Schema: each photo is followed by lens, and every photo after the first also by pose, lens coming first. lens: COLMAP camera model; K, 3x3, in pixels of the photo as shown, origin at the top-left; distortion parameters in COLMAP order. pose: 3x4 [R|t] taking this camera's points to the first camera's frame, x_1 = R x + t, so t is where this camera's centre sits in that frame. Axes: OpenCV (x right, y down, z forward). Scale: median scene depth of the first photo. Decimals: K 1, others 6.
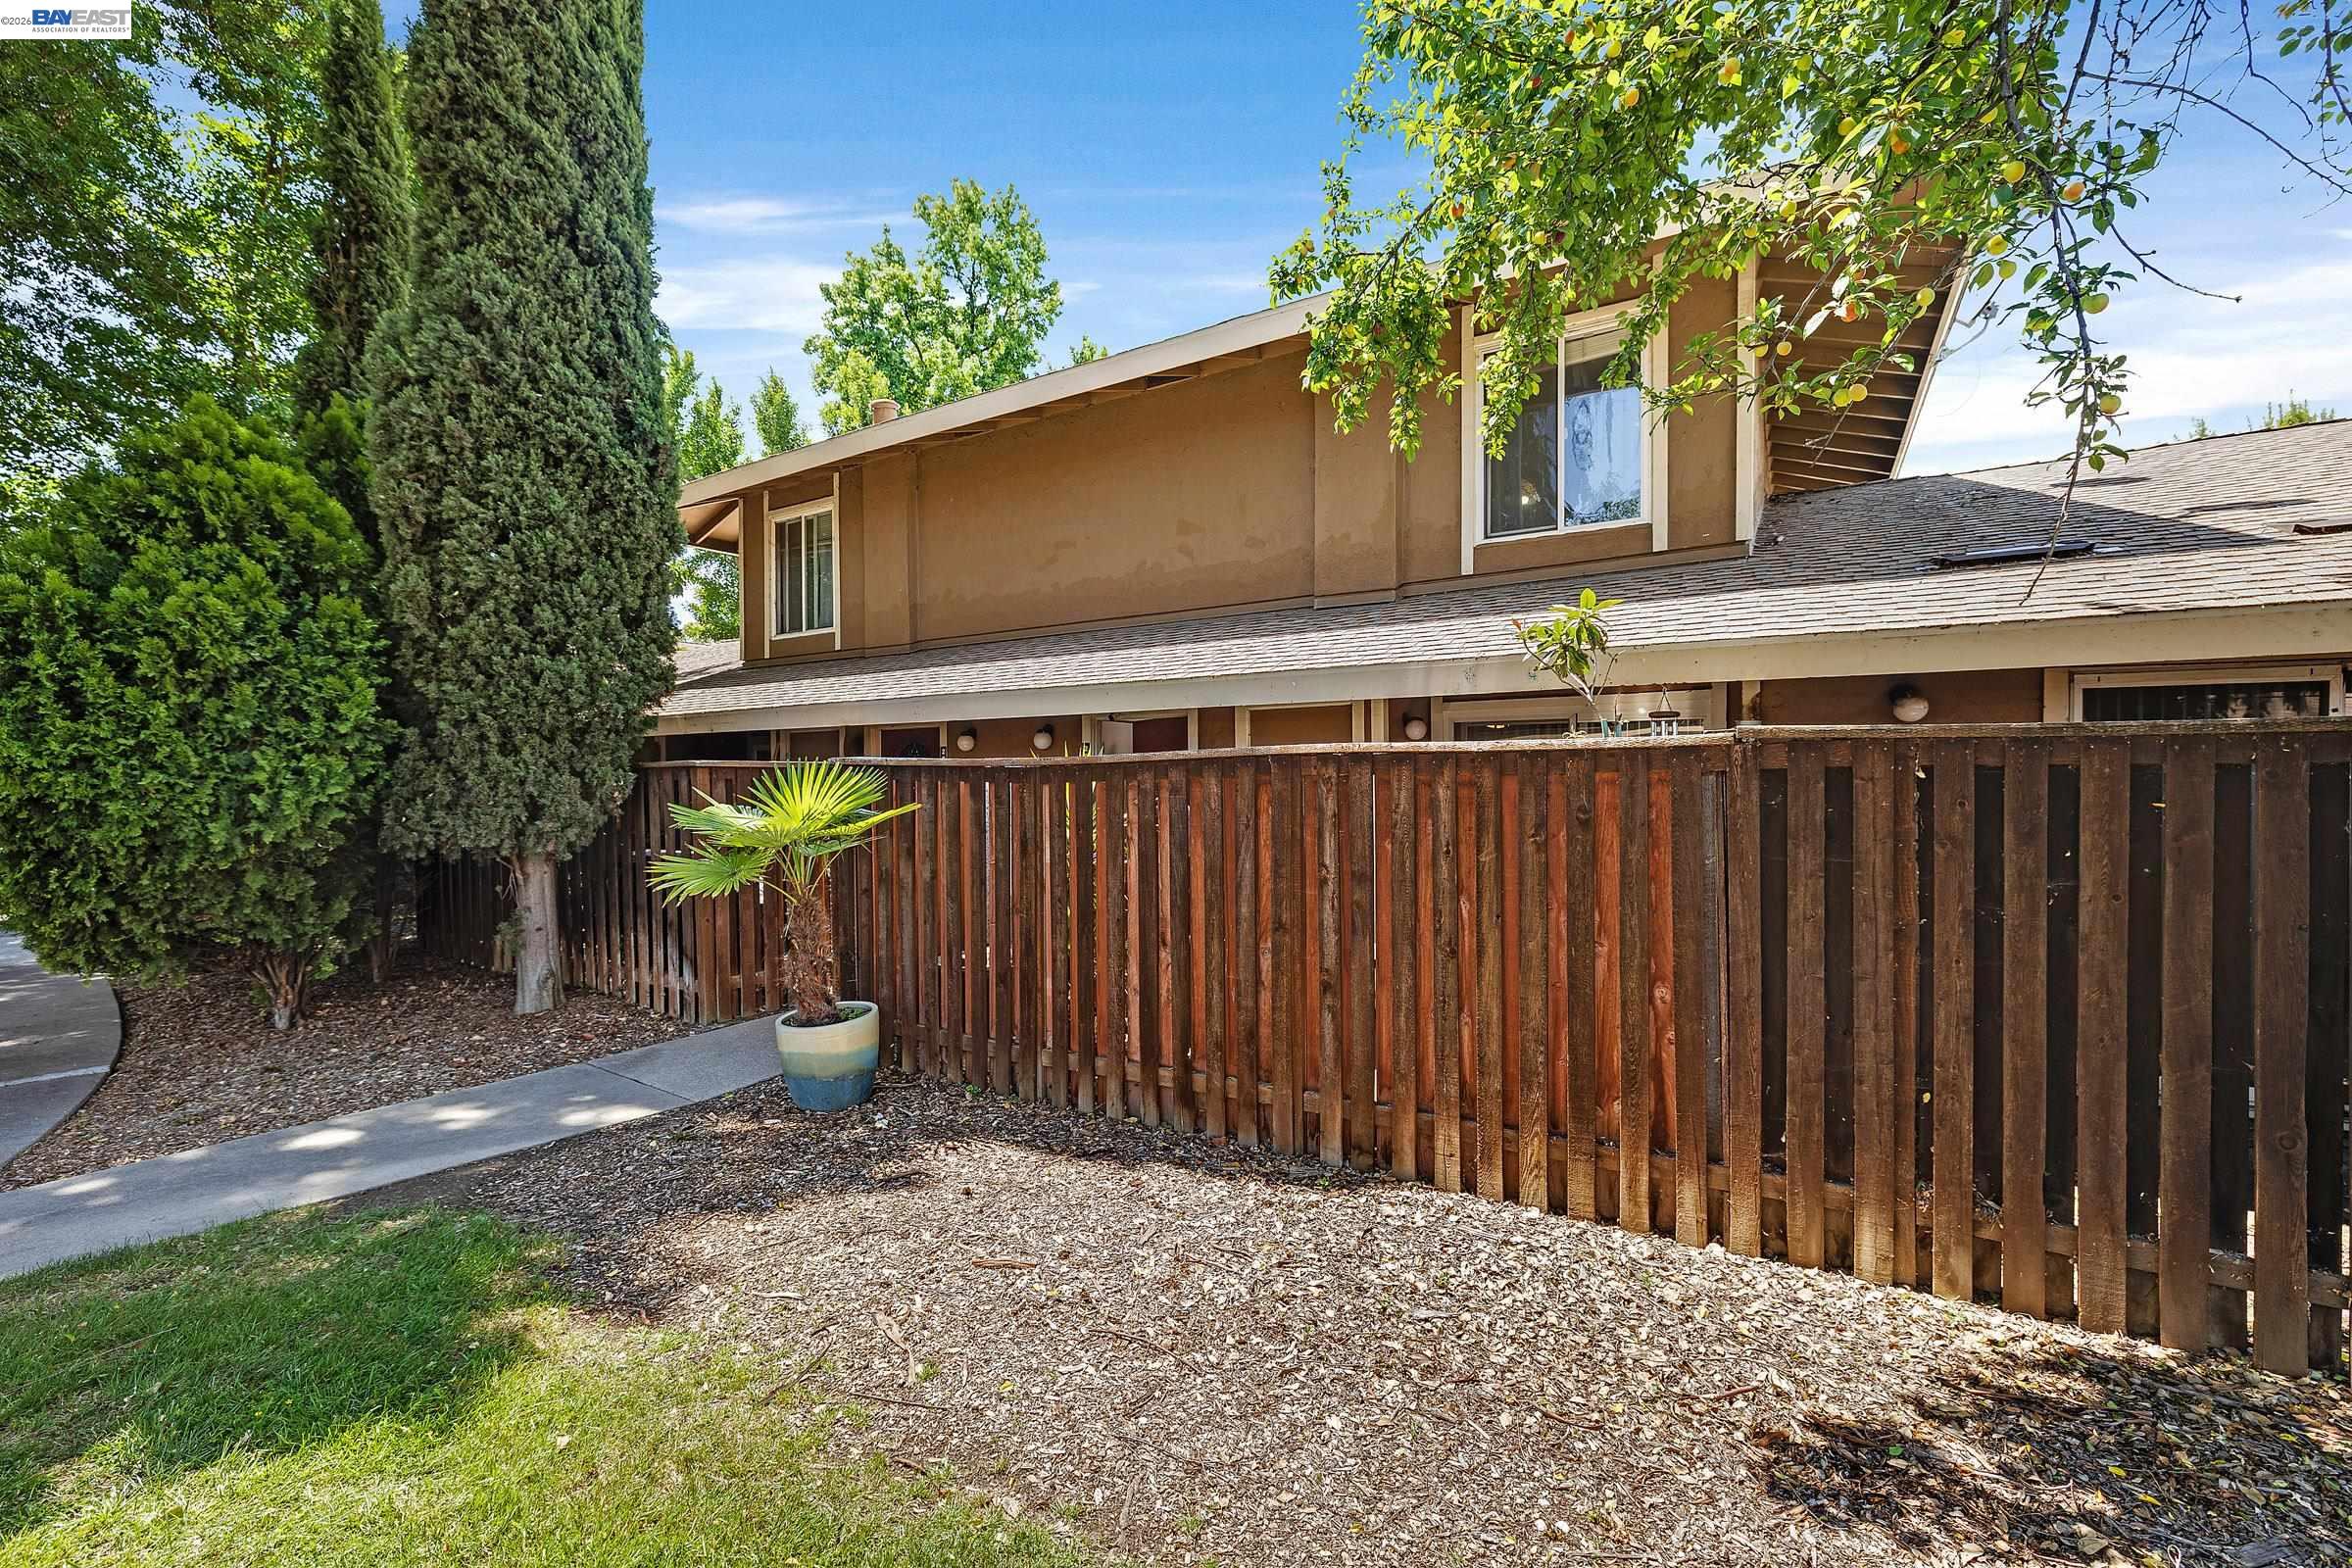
lens RADIAL K [[984.2, 0, 1171.1], [0, 984.2, 801.0], [0, 0, 1]] dist [0.000059, 0.000231]
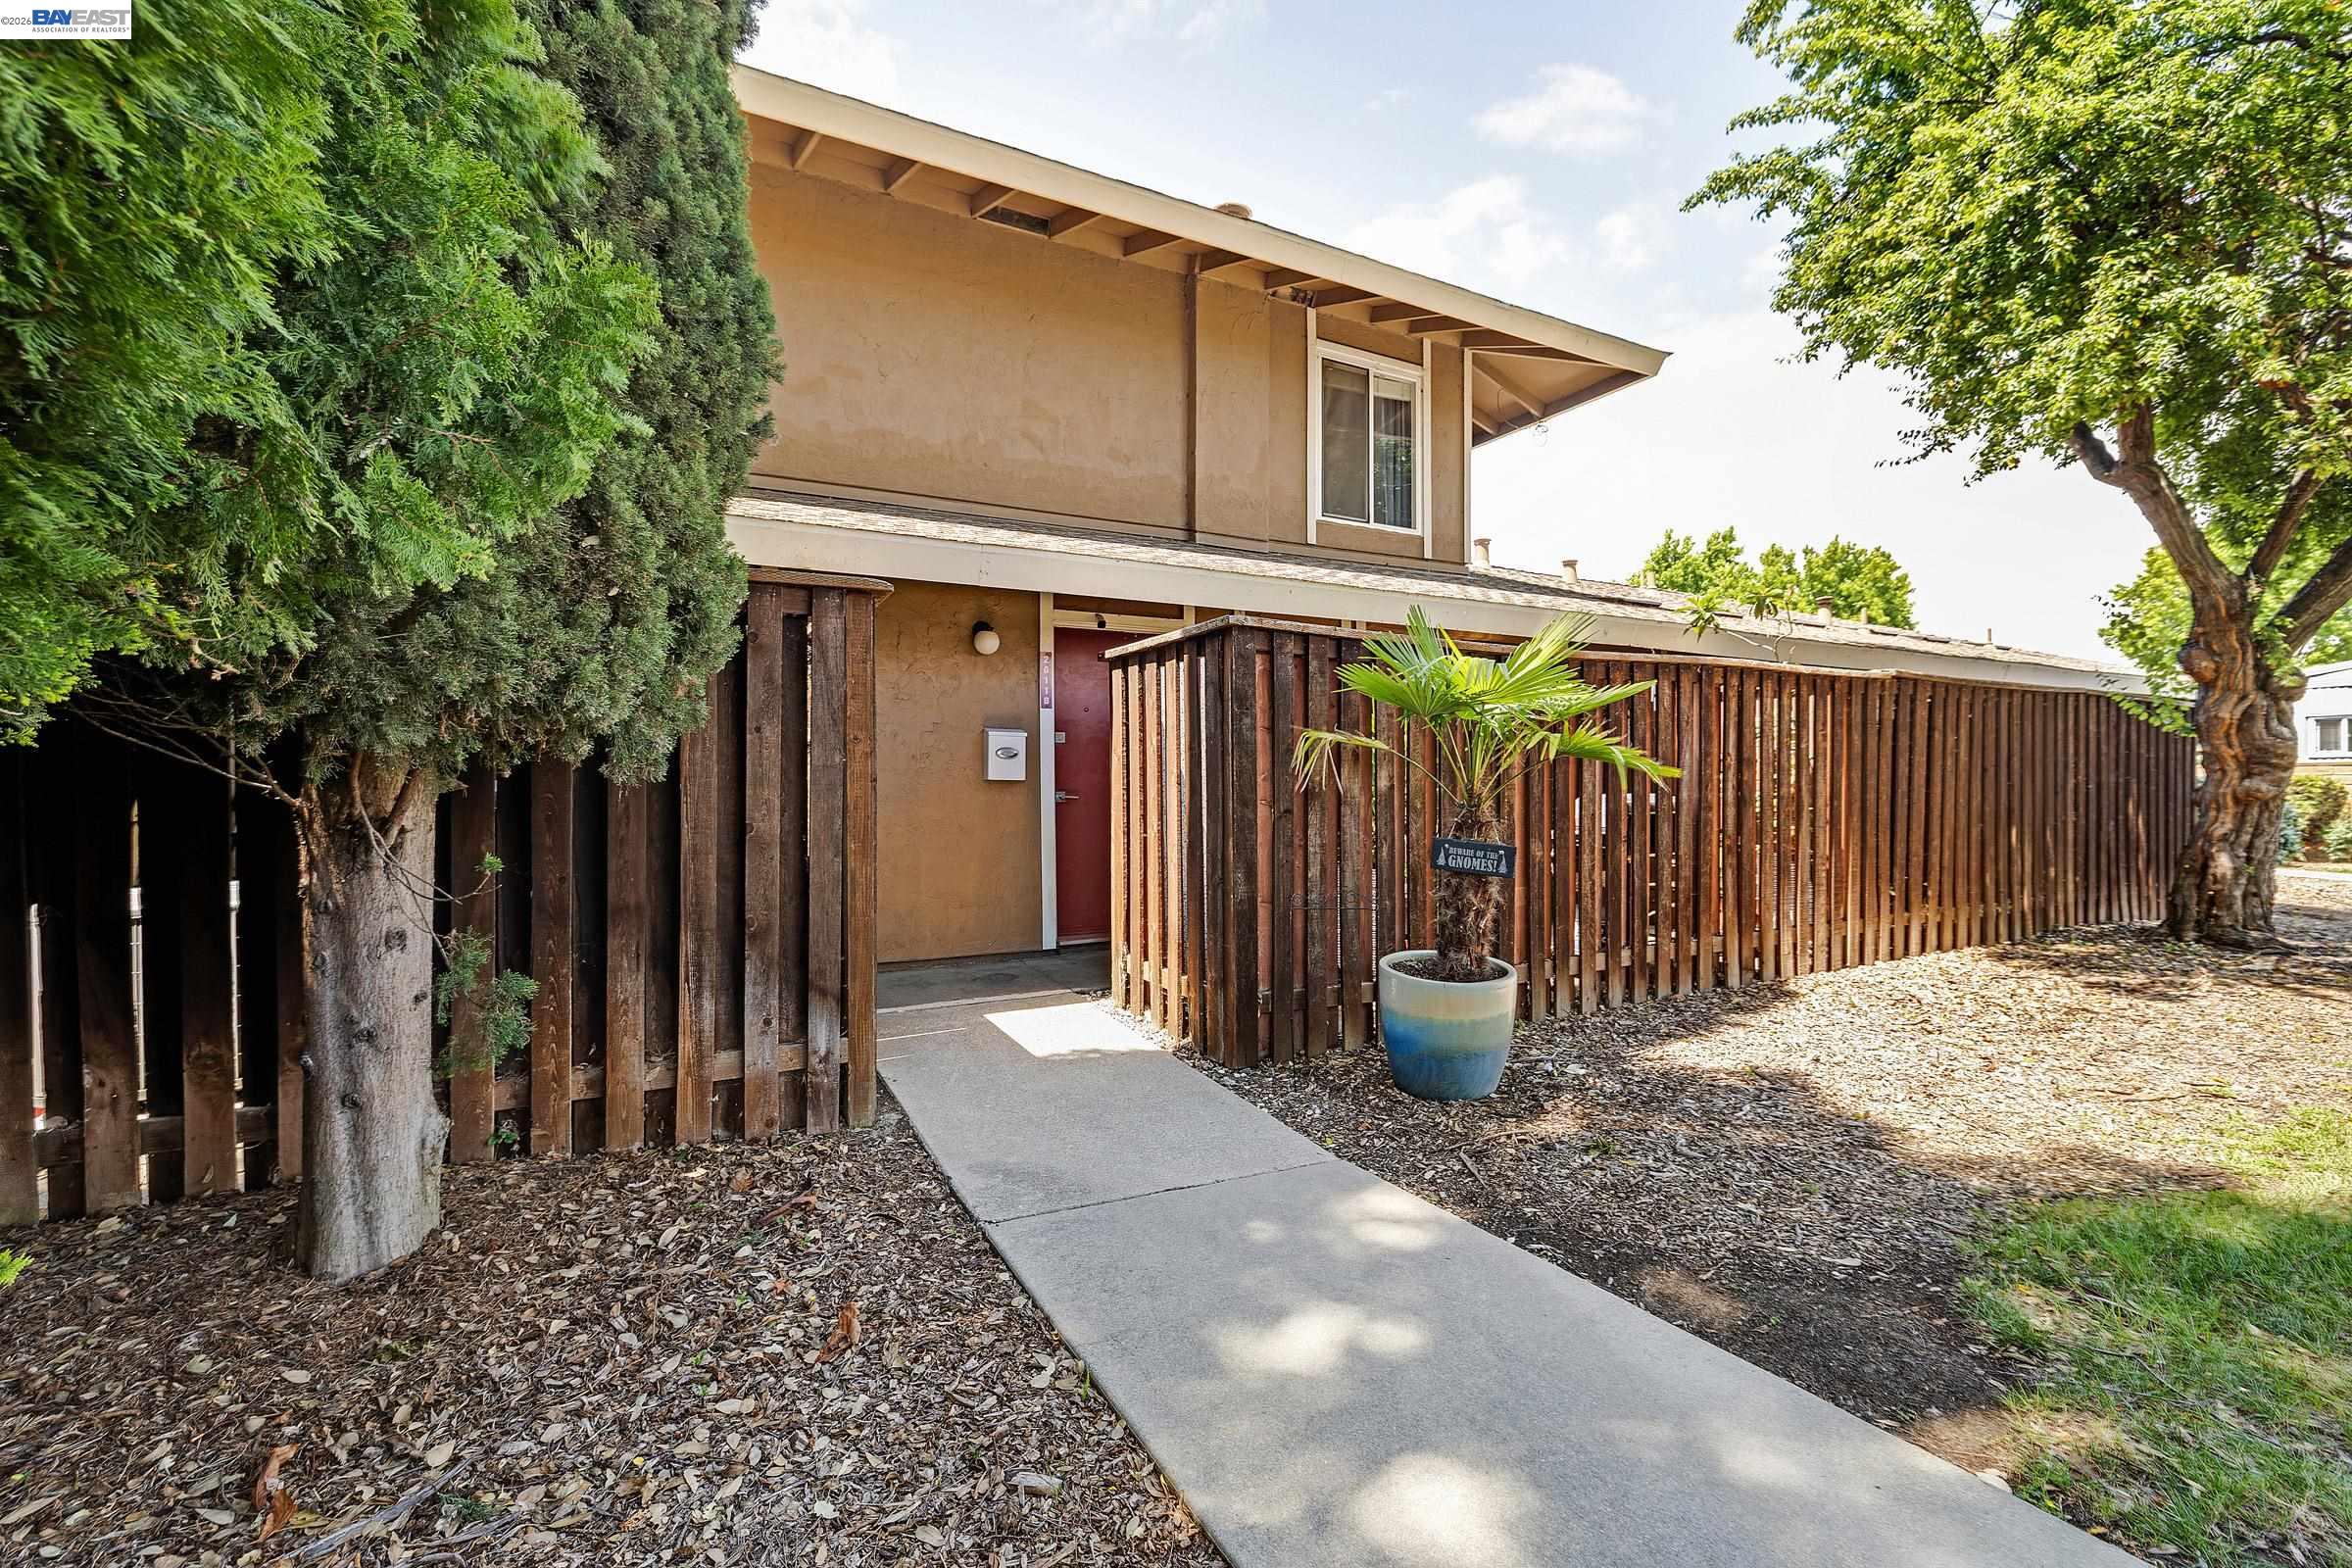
lens RADIAL K [[984.2, 0, 1157.8], [0, 984.2, 784.4], [0, 0, 1]] dist [0.000059, 0.000231]
pose [[0.508219, 0.000132, 0.861228, -0.787738], [0.008758, 0.999947, -0.005322, 0.056003], [-0.861184, 0.010248, 0.508191, 0.578945]]
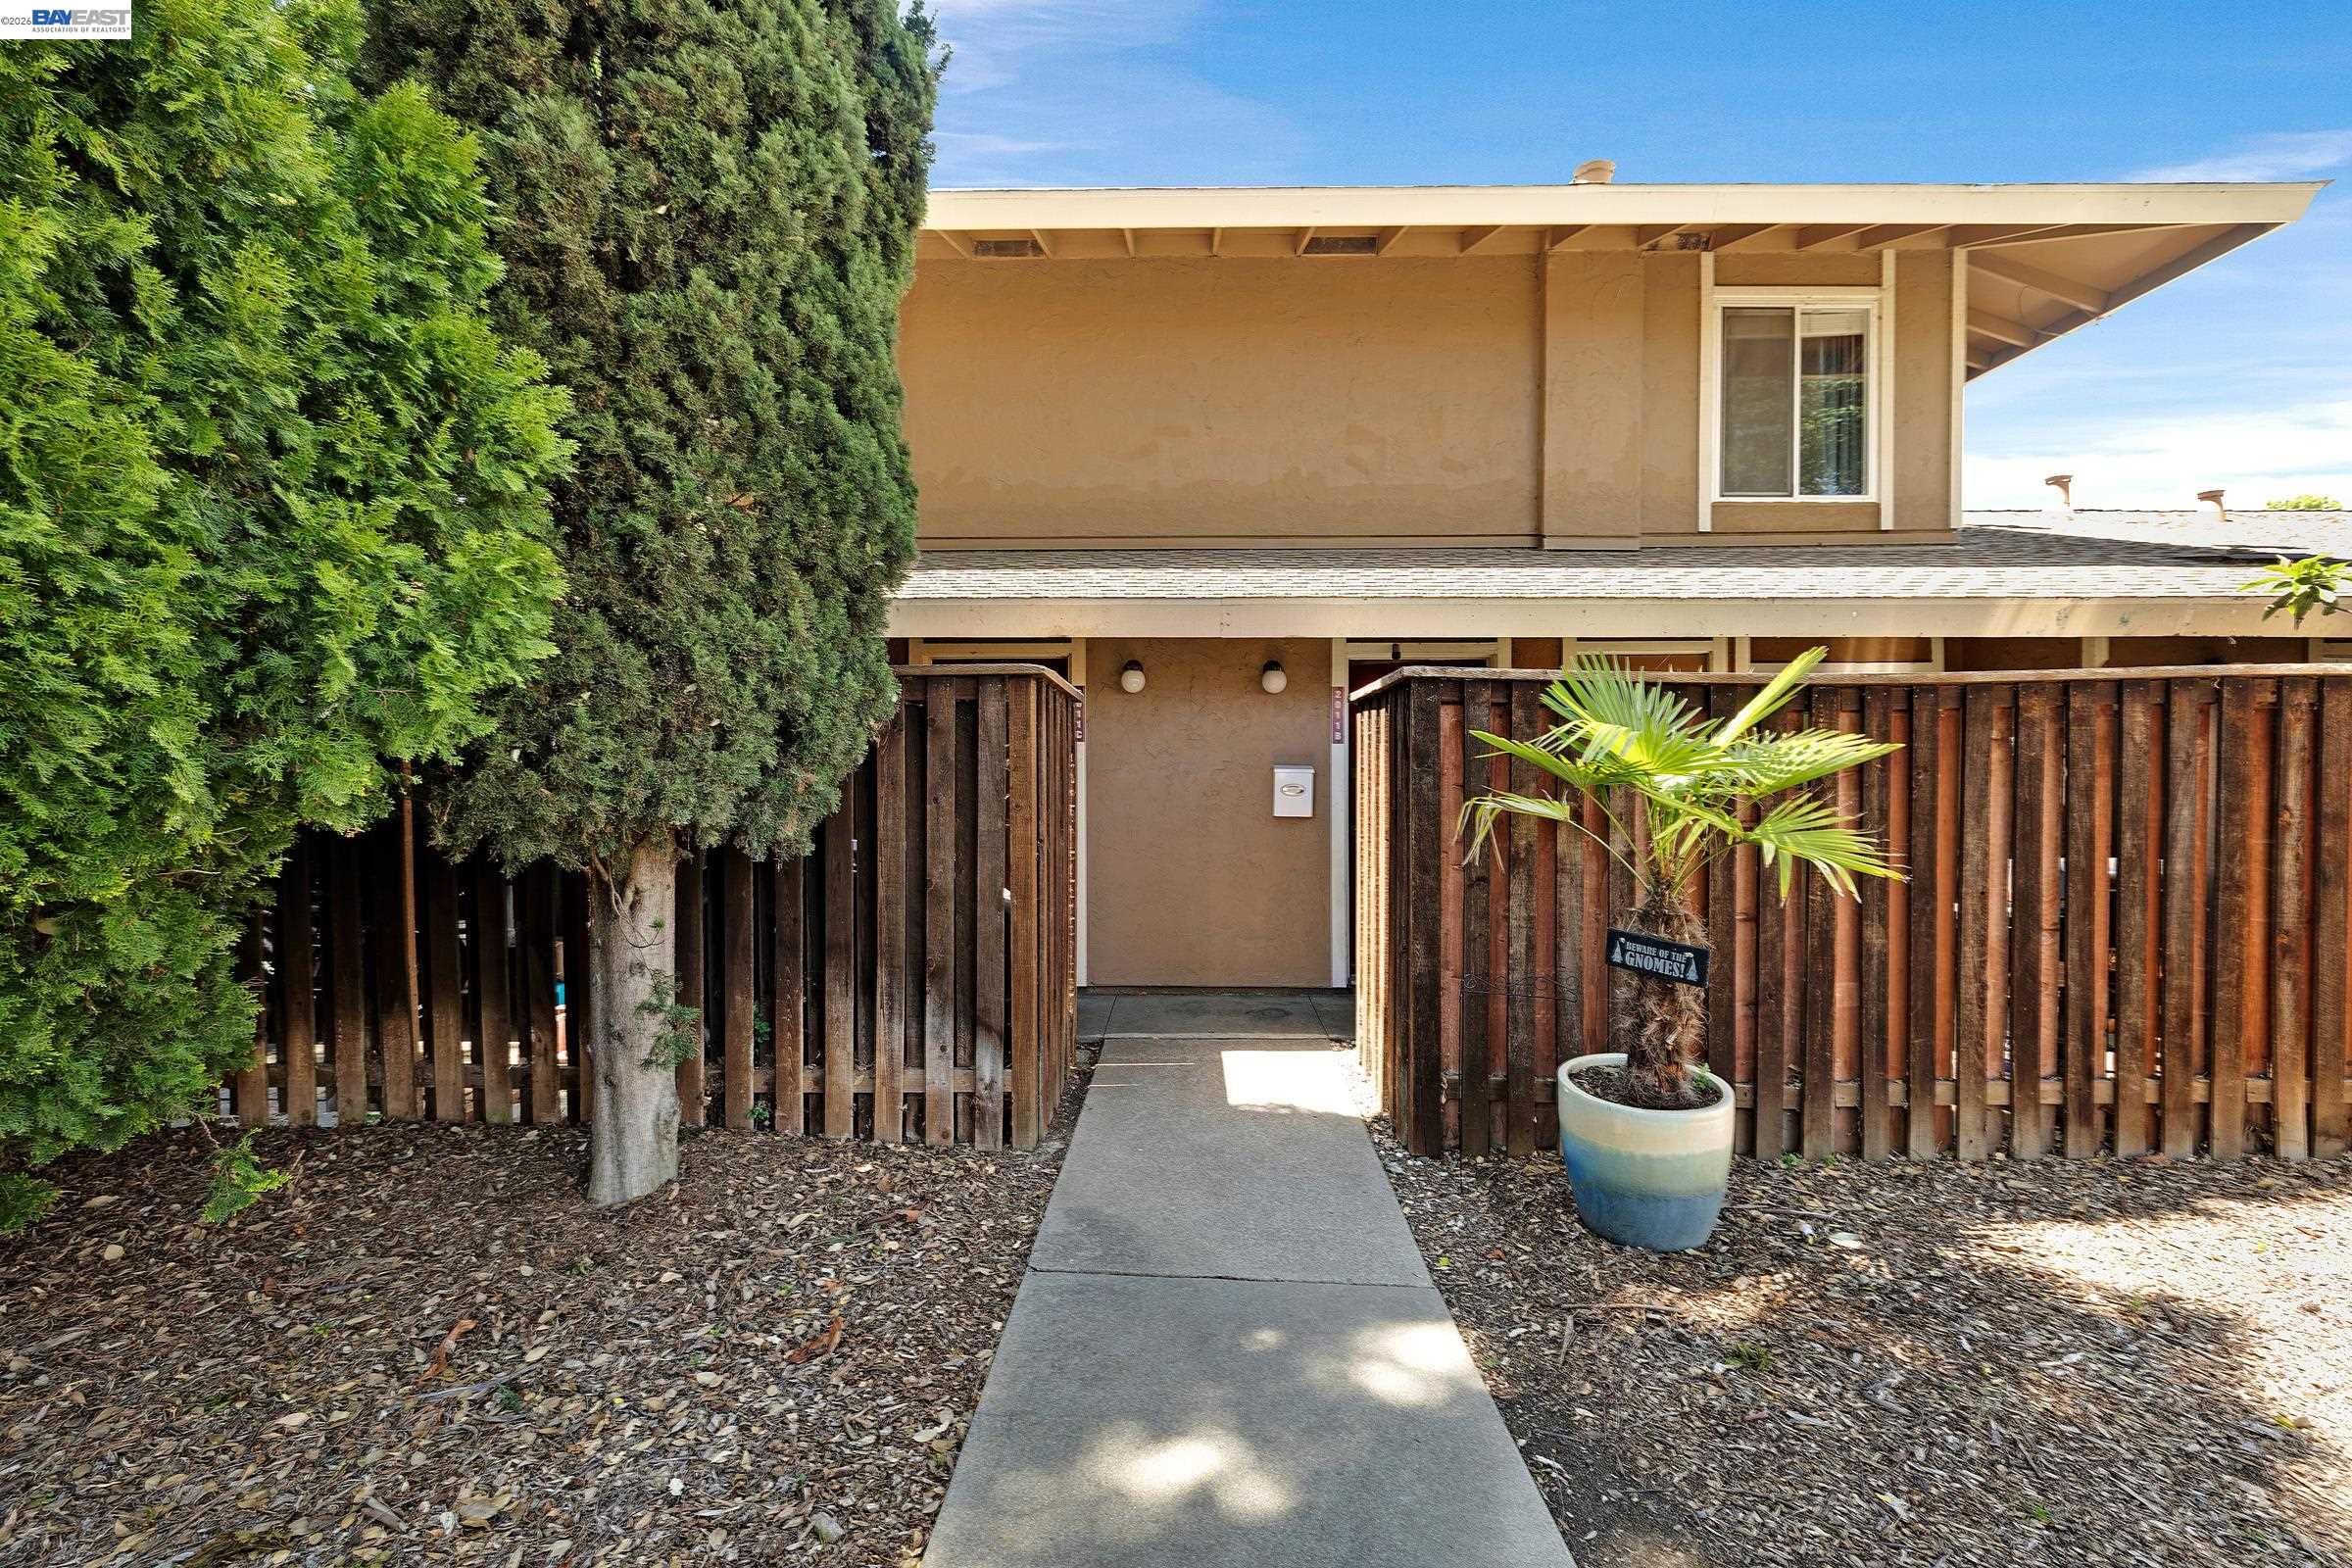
lens RADIAL K [[984.2, 0, 1172.2], [0, 984.2, 778.6], [0, 0, 1]] dist [0.000059, 0.000231]
pose [[0.856701, 0.000591, 0.515813, -0.657144], [0.001800, 0.999990, -0.004135, 0.017572], [-0.515810, 0.004471, 0.856691, 0.443492]]
